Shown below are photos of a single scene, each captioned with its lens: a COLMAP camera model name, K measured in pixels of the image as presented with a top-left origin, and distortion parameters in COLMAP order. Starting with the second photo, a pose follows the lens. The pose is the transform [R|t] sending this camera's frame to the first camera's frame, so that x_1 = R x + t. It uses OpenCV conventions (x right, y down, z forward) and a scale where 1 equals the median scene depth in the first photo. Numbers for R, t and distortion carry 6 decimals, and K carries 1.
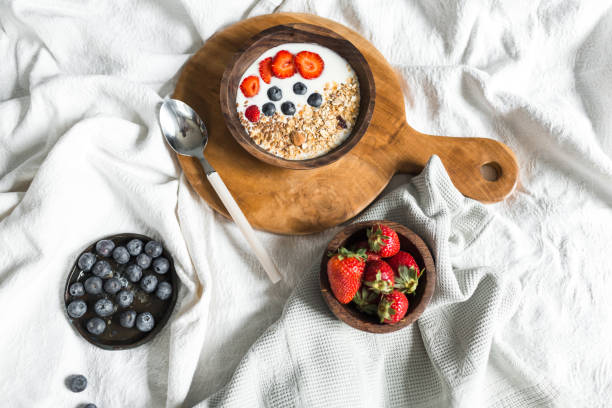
lens RADIAL K [[600.6, 0, 306.0], [0, 600.6, 204.0], [0, 0, 1]] dist [-0.010840, -0.019891]
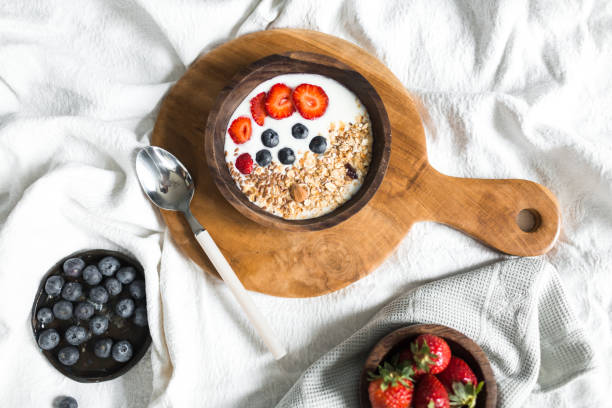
lens RADIAL K [[600.6, 0, 306.0], [0, 600.6, 204.0], [0, 0, 1]] dist [-0.010840, -0.019891]
pose [[0.999395, -0.024993, -0.024188, 0.015784], [0.027454, 0.993836, 0.107409, -0.180721], [0.021355, -0.108008, 0.993921, 0.158355]]
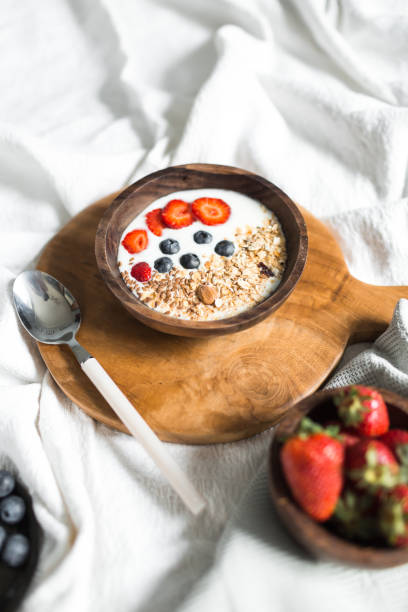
lens RADIAL K [[600.6, 0, 204.0], [0, 600.6, 306.0], [0, 0, 1]] dist [-0.010840, -0.019891]
pose [[0.994114, -0.101536, 0.037776, -0.045137], [0.108286, 0.920720, -0.374897, 0.163968], [0.003285, 0.376781, 0.926296, 0.344491]]
